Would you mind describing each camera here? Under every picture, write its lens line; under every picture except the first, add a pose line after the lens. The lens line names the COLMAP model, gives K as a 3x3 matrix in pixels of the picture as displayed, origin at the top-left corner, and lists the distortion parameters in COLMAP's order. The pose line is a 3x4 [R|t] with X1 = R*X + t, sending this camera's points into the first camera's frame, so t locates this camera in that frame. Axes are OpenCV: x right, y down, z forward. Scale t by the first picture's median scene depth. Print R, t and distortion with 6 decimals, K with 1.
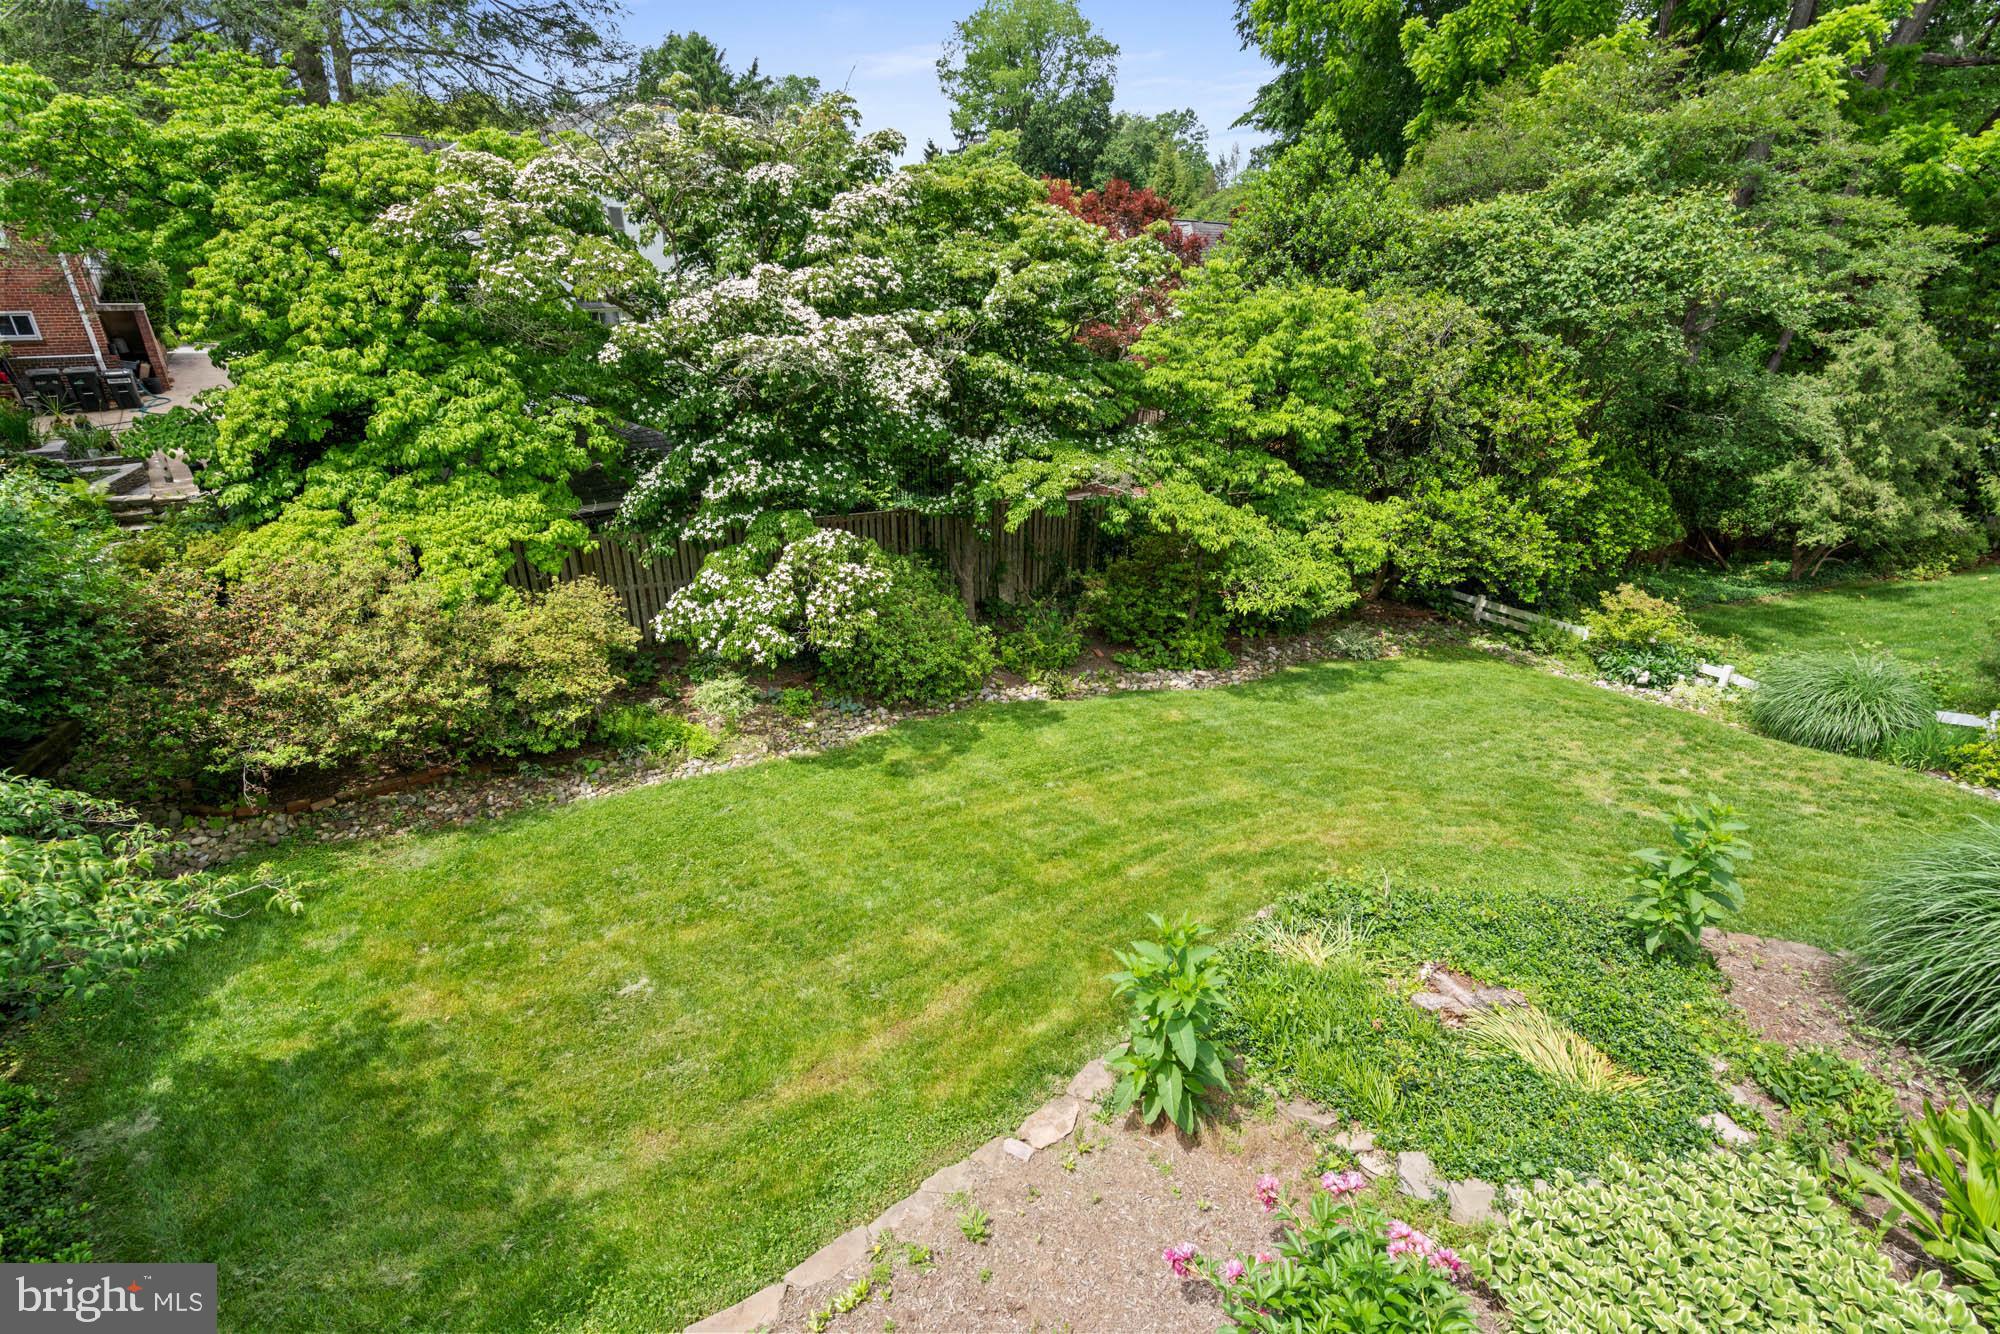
lens RADIAL K [[911.6, 0, 1003.7], [0, 911.6, 670.6], [0, 0, 1]] dist [-0.008016, 0.004047]
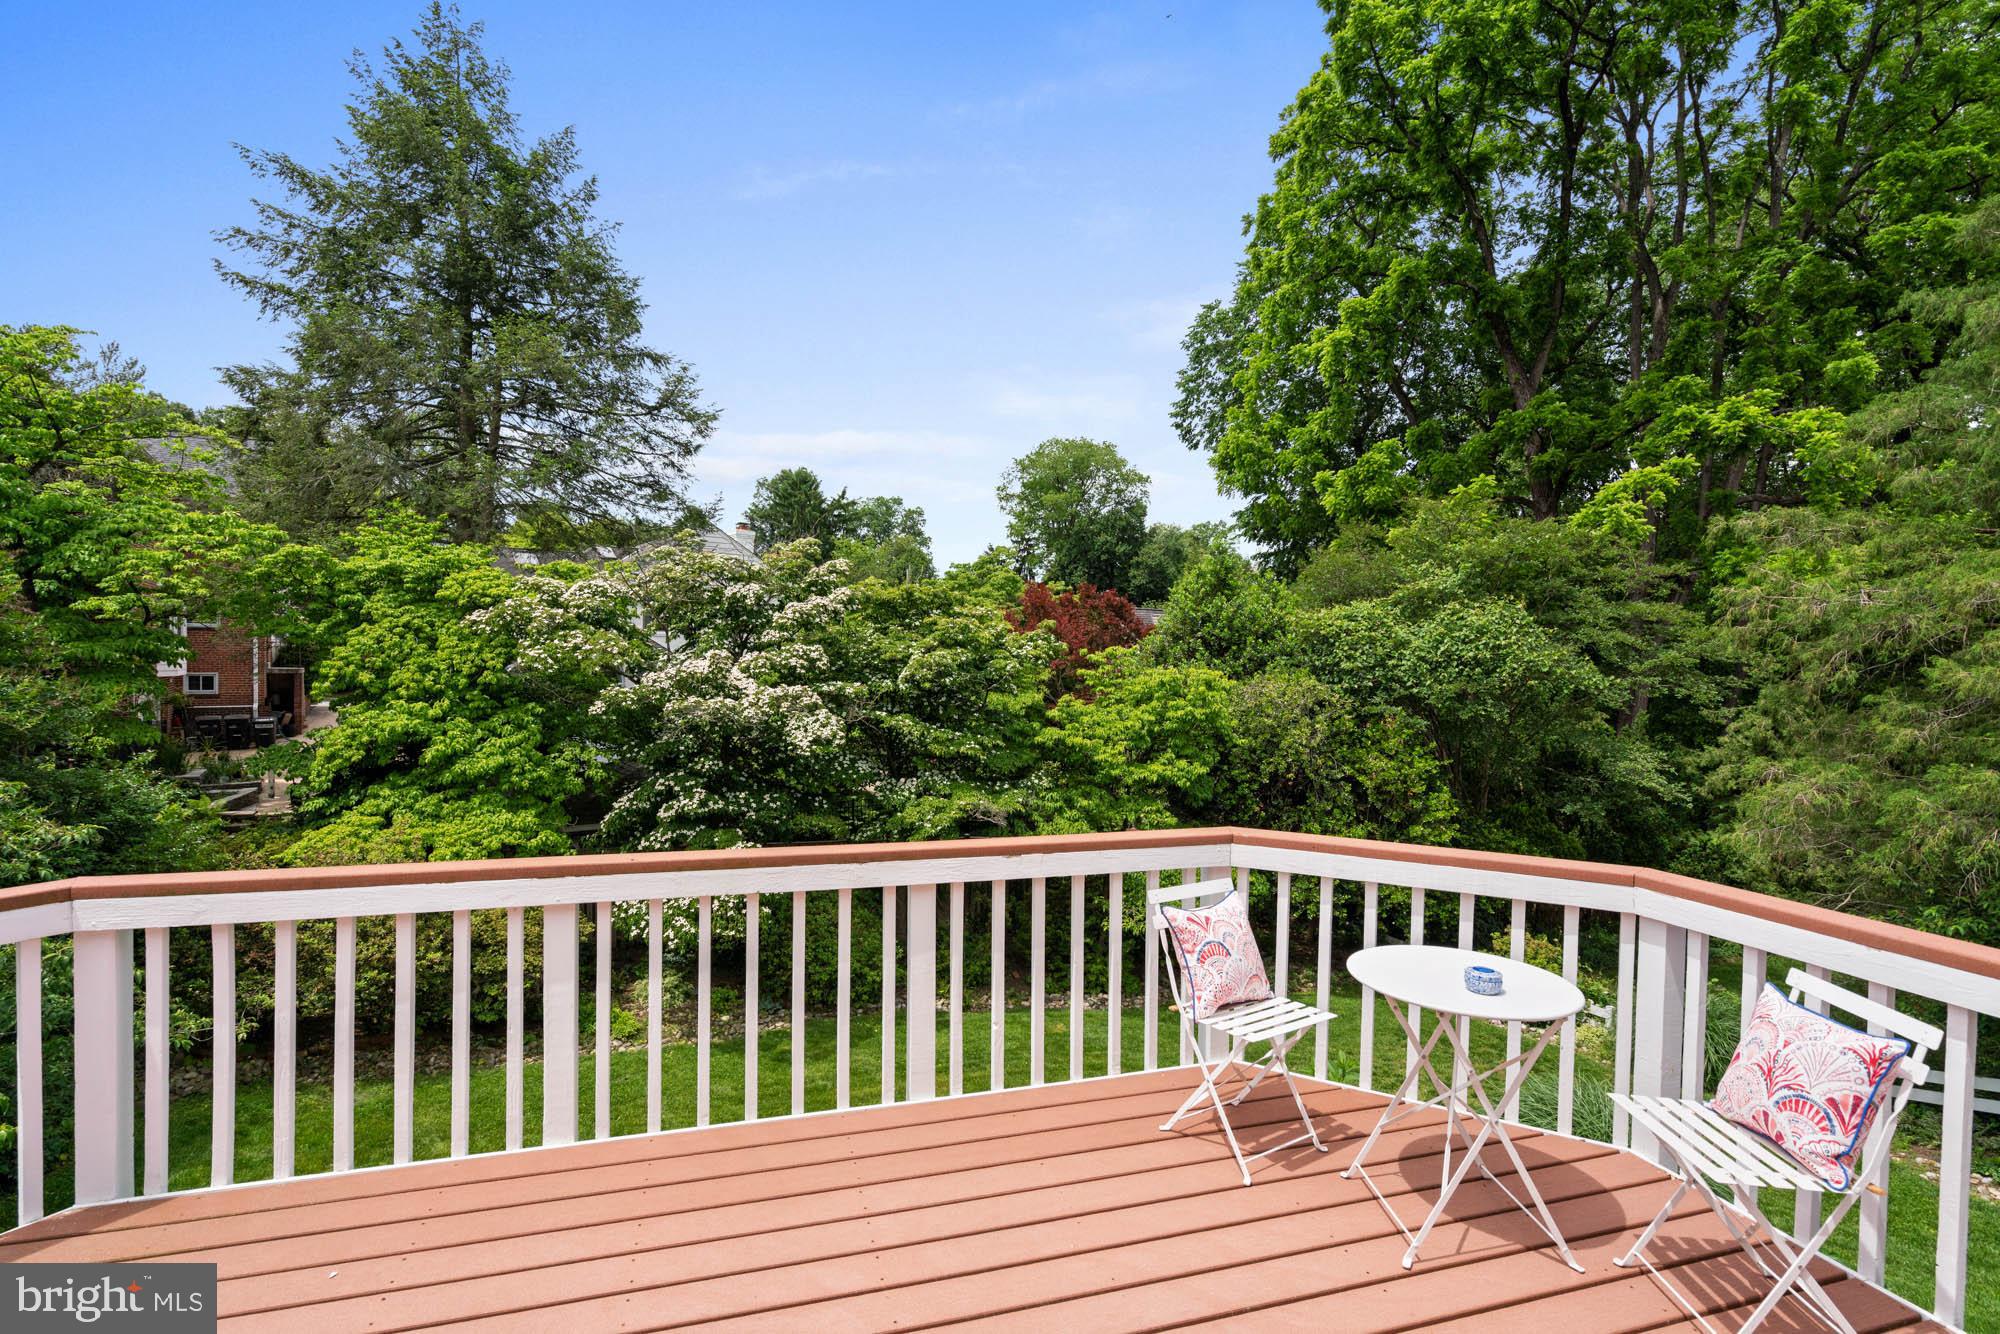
lens RADIAL K [[911.6, 0, 997.1], [0, 911.6, 666.3], [0, 0, 1]] dist [-0.008016, 0.004047]
pose [[0.997239, 0.011573, -0.073358, 0.214719], [-0.038807, 0.923399, -0.381874, 0.077408], [0.063319, 0.383666, 0.921299, -0.206522]]
